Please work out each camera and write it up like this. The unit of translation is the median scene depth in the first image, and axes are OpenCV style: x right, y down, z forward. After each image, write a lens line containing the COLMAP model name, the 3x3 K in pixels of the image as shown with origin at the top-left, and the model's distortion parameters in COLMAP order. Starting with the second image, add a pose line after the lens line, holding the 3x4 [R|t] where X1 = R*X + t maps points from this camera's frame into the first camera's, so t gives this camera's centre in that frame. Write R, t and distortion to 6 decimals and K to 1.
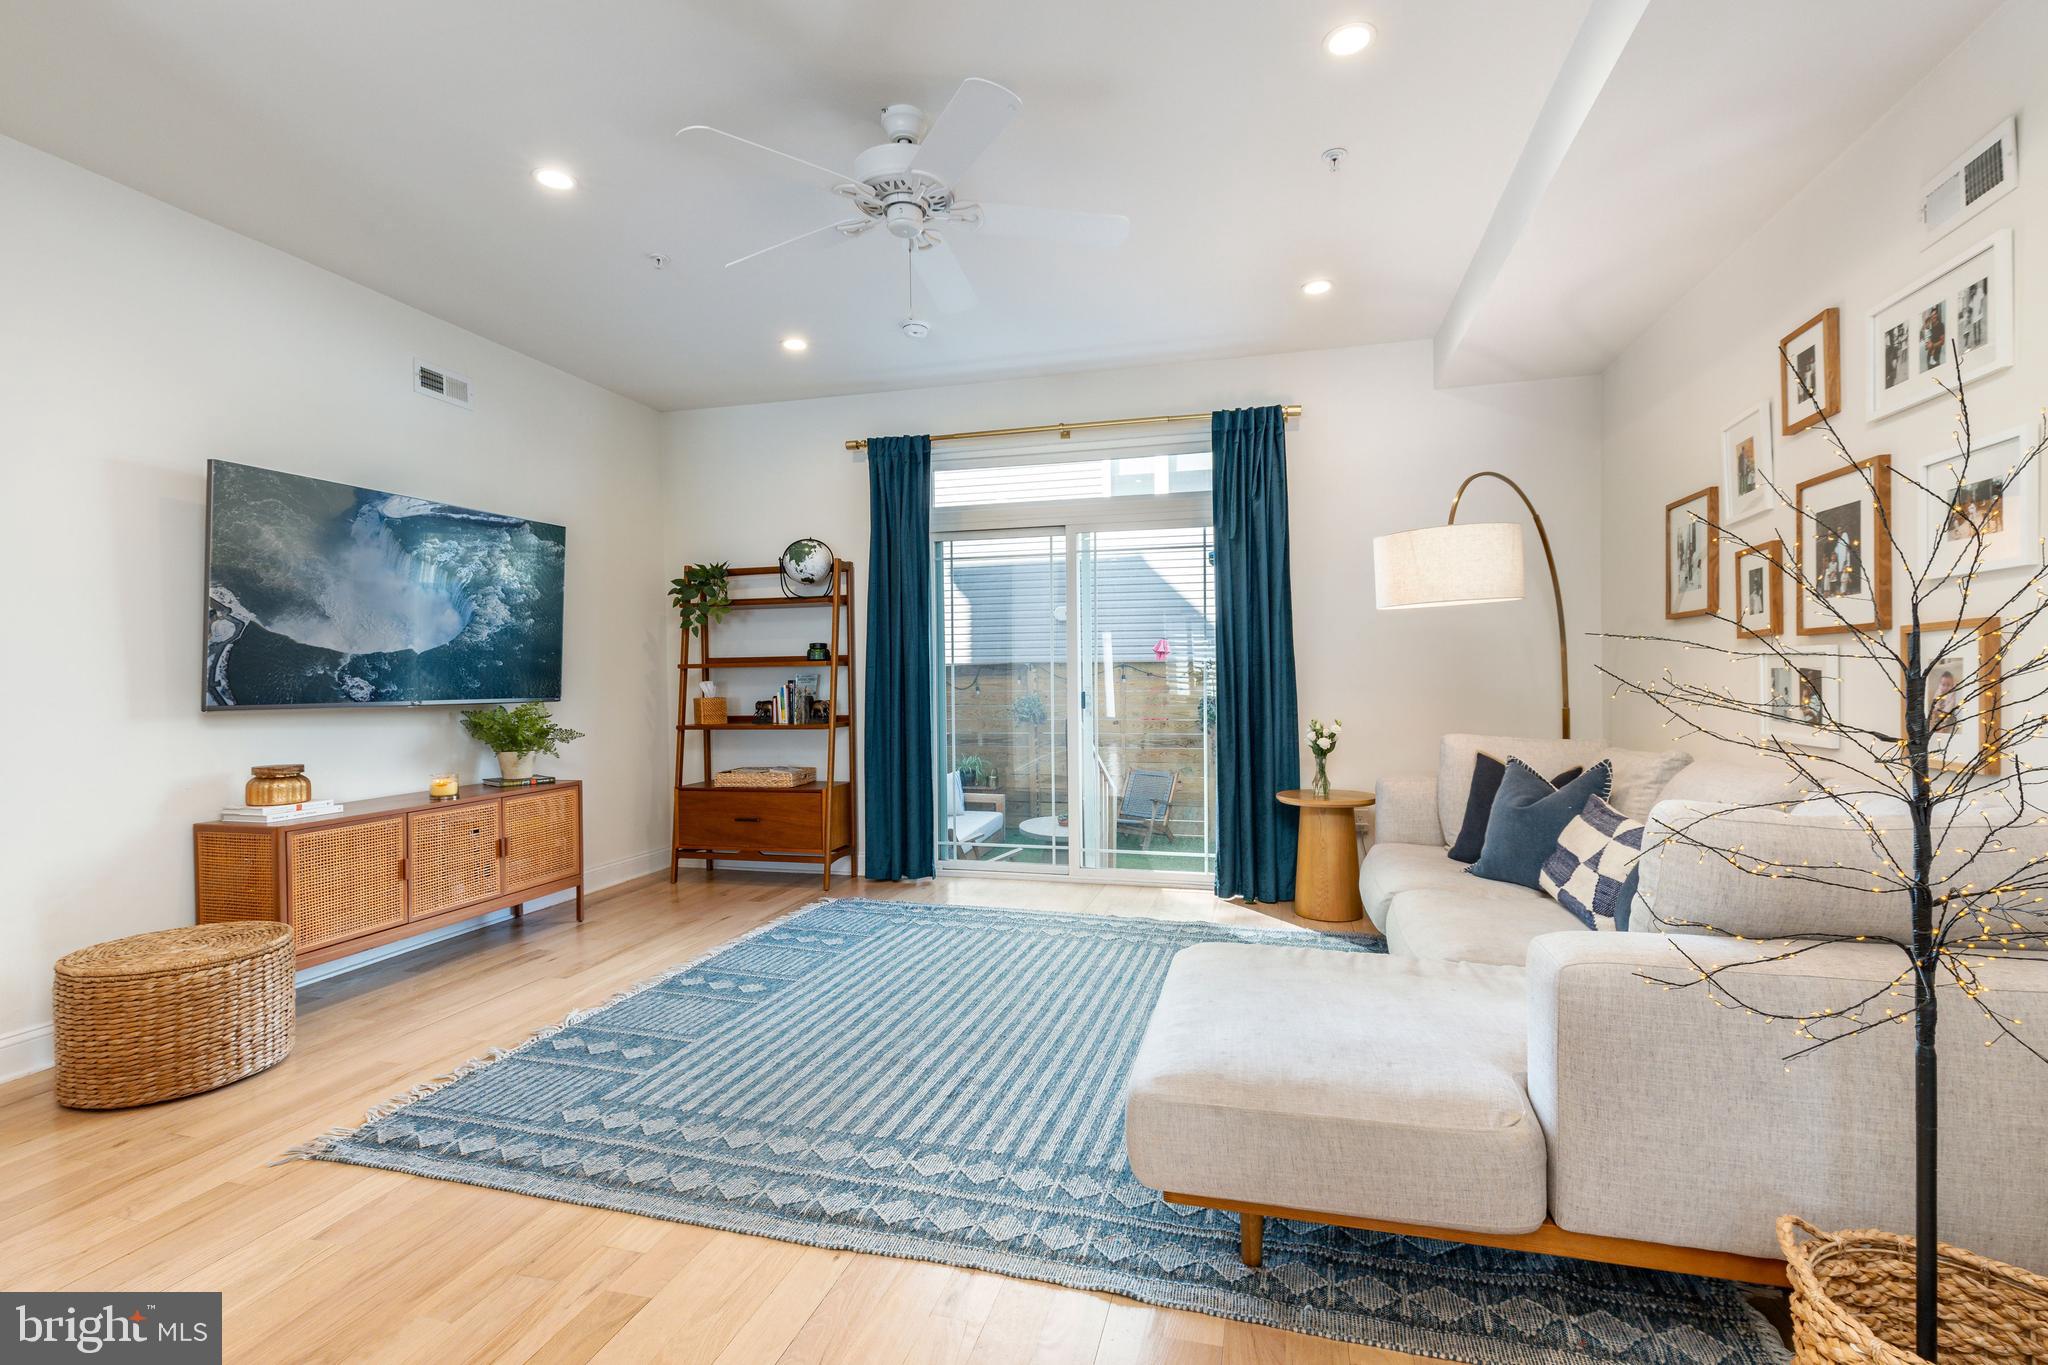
lens RADIAL K [[916.9, 0, 1022.0], [0, 916.9, 689.6], [0, 0, 1]] dist [0.002177, 0.000050]
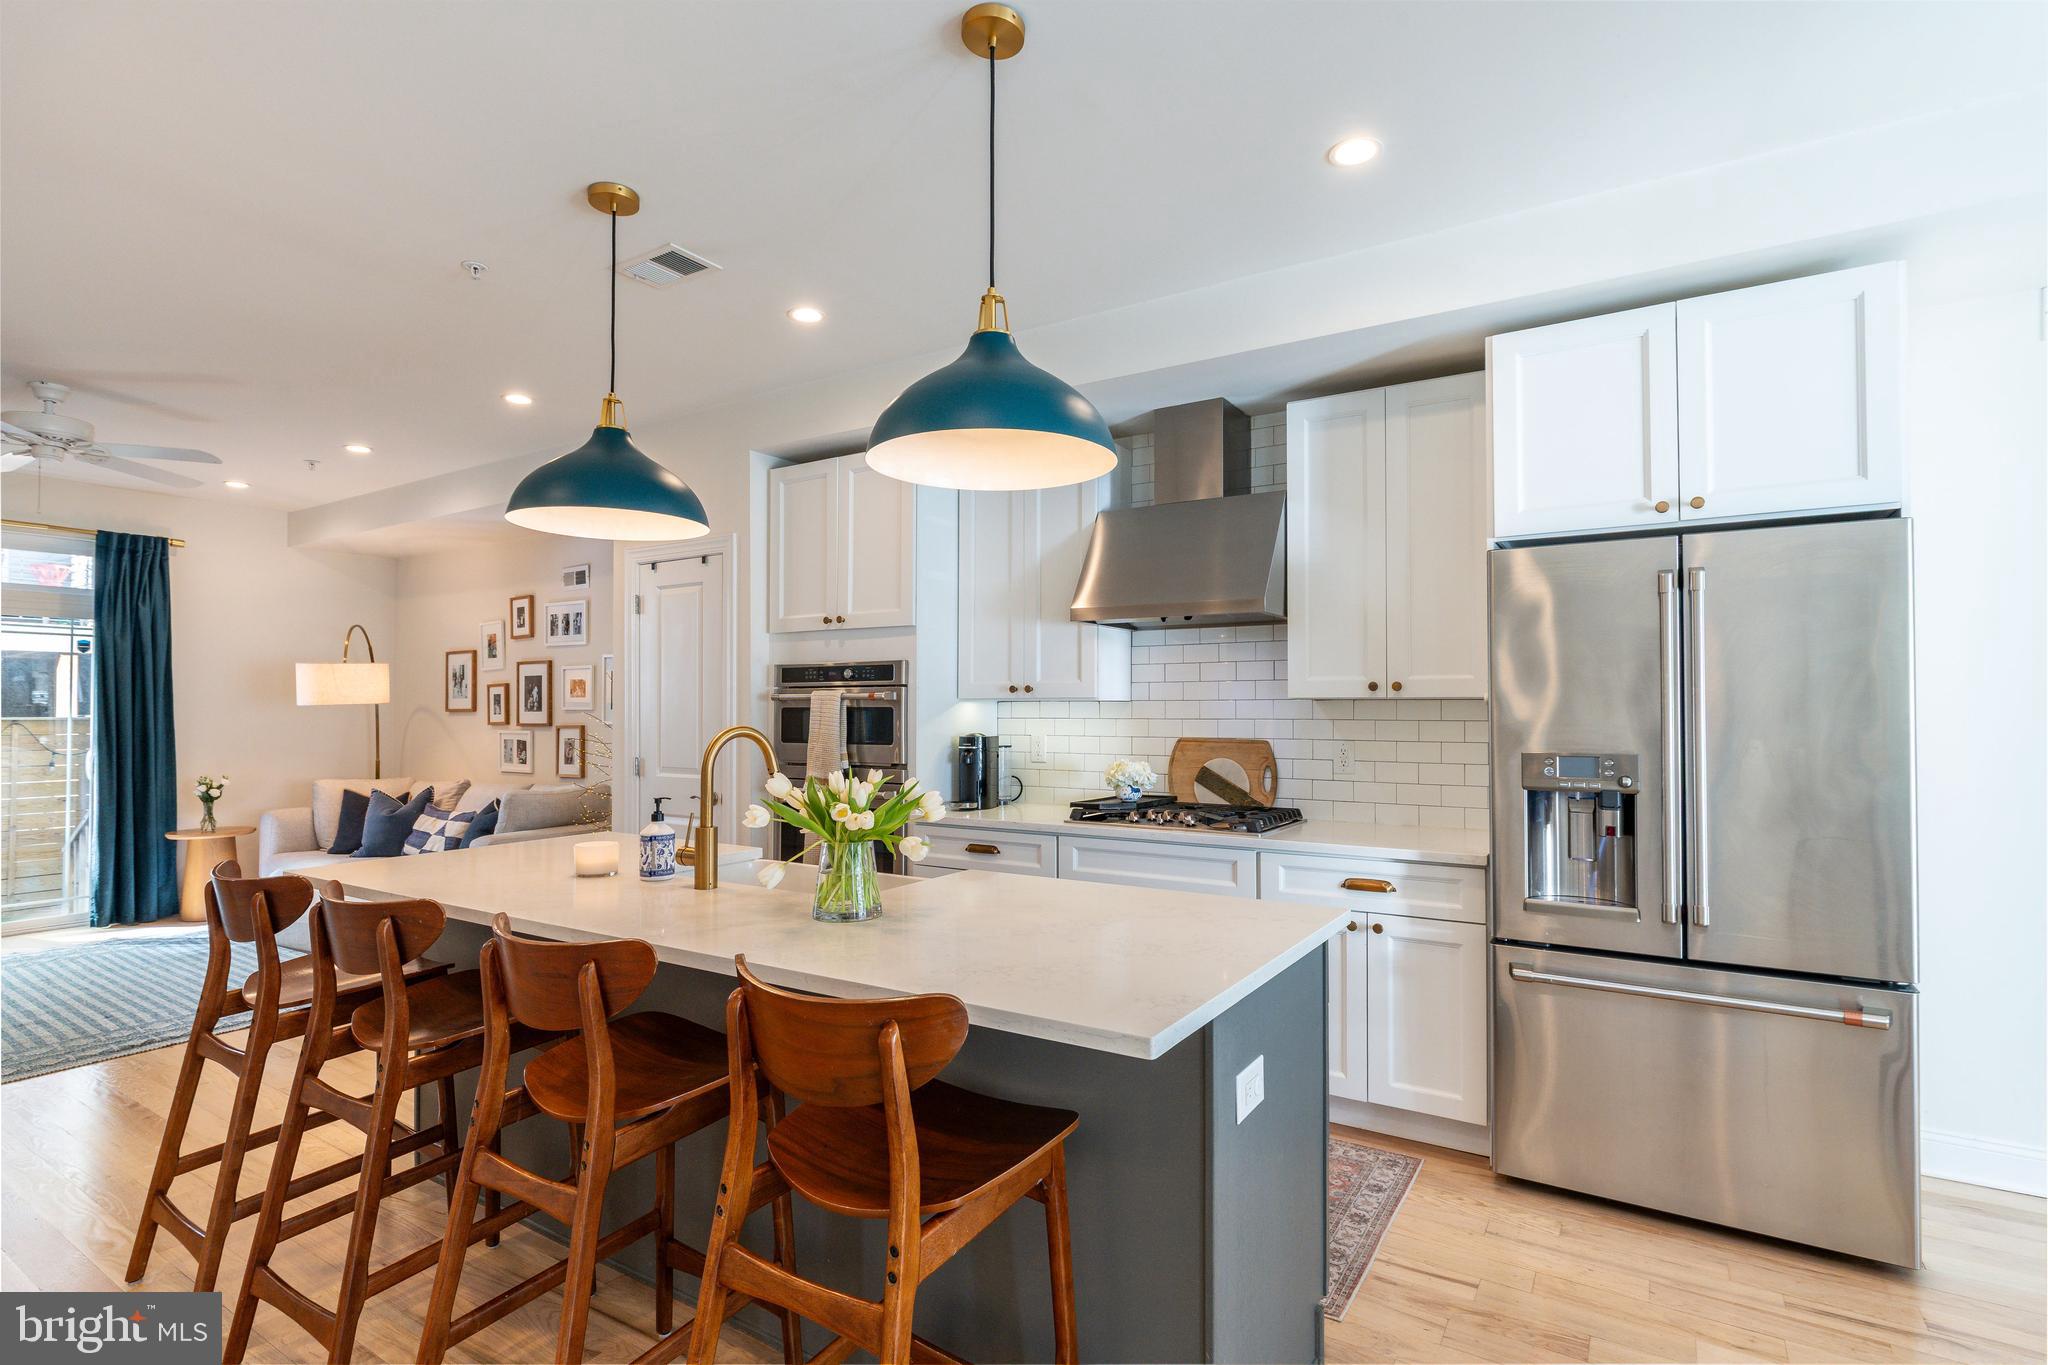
lens RADIAL K [[983.0, 0, 1018.5], [0, 983.0, 688.8], [0, 0, 1]] dist [0.001143, 0.000212]
pose [[0.298037, 0.031328, 0.954040, -1.209781], [0.012903, 0.999238, -0.036843, -0.045936], [-0.954467, 0.023291, 0.297406, -1.005037]]
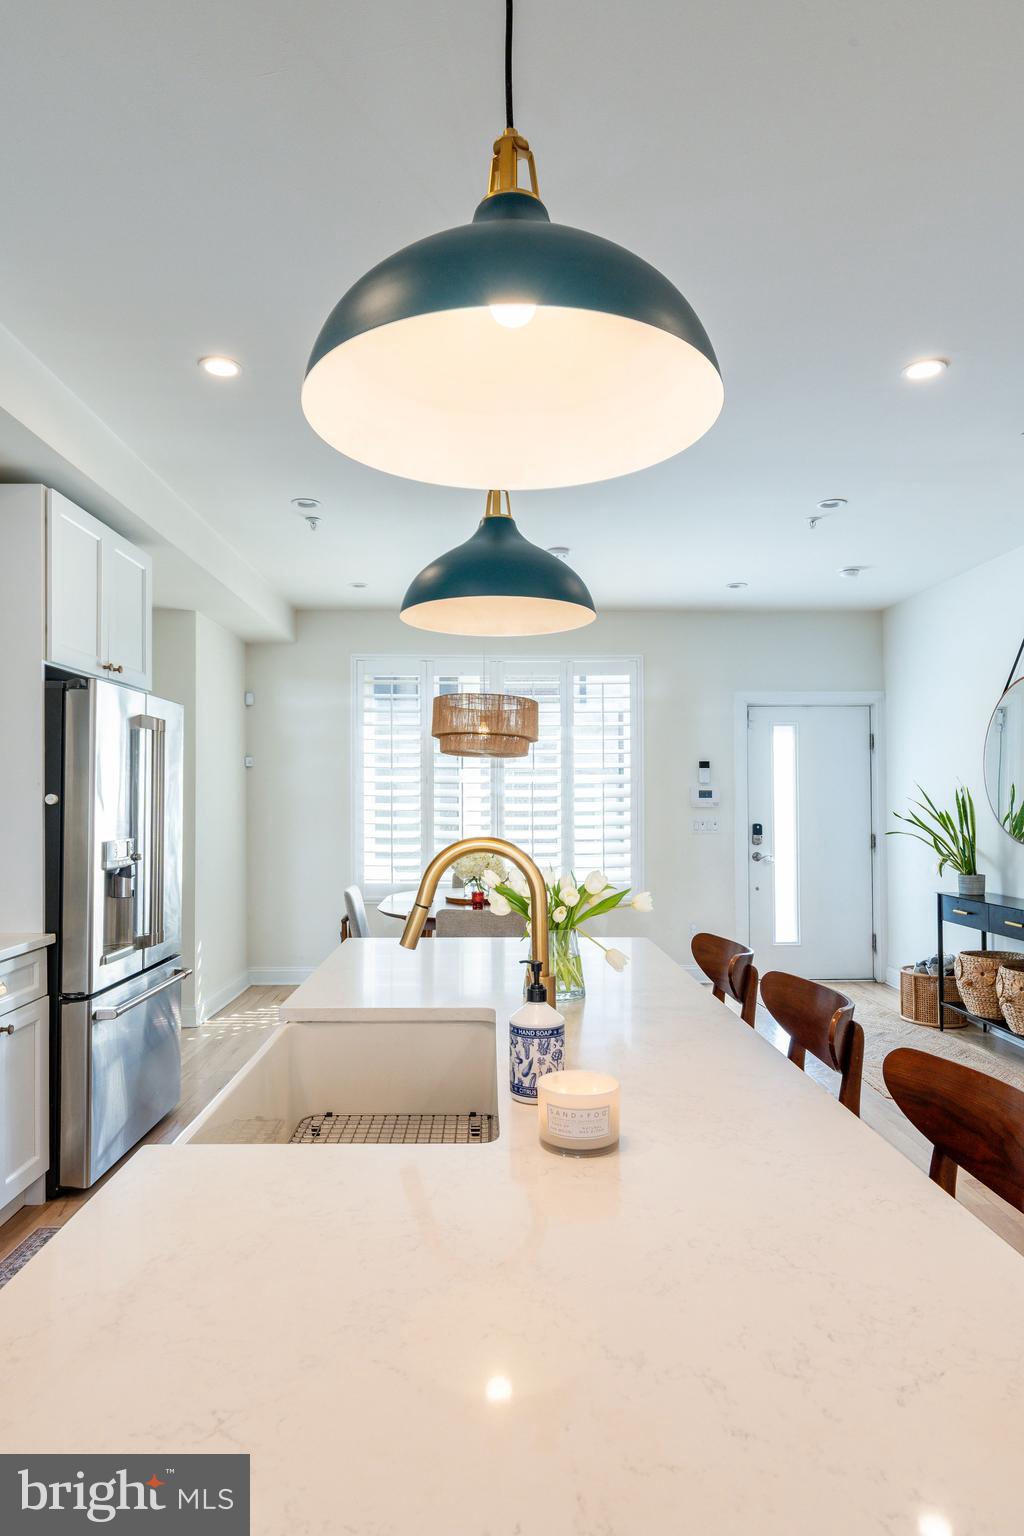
lens RADIAL K [[912.7, 0, 503.4], [0, 912.7, 782.6], [0, 0, 1]] dist [-0.002018, -0.000745]
pose [[-0.961305, 0.012678, -0.275196, -0.230399], [0.012818, 0.999917, 0.001289, -0.084482], [0.275190, -0.002289, -0.961387, 0.126602]]
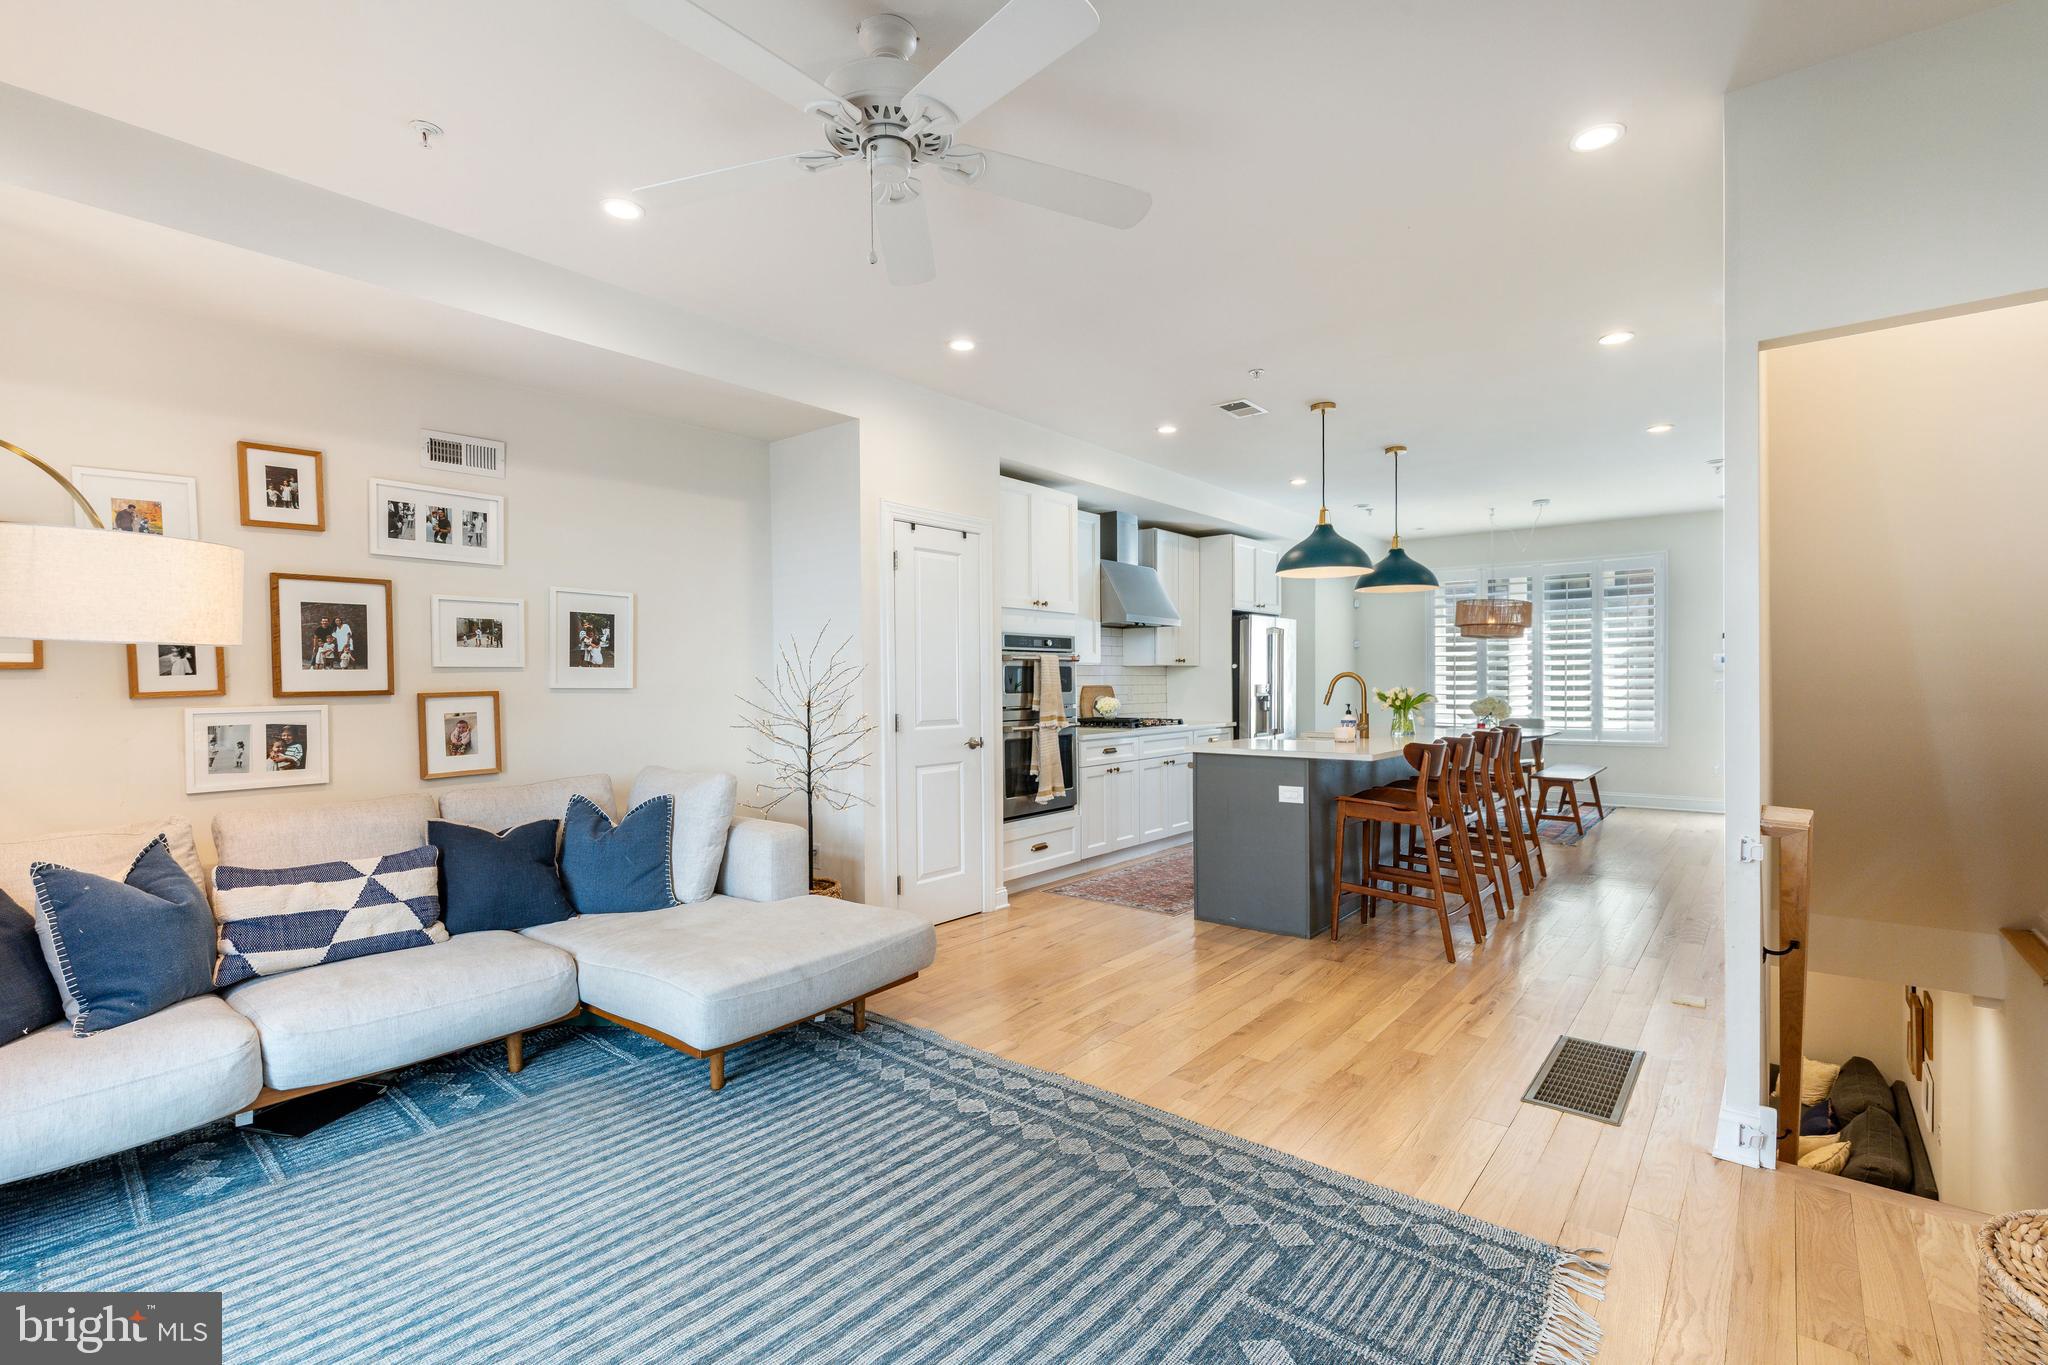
lens RADIAL K [[916.9, 0, 1022.0], [0, 916.9, 689.6], [0, 0, 1]] dist [0.002177, 0.000050]
pose [[-0.911395, 0.015910, 0.411225, -0.568545], [0.026149, 0.999472, 0.019285, -0.068044], [-0.410701, 0.028330, -0.911330, 1.737858]]
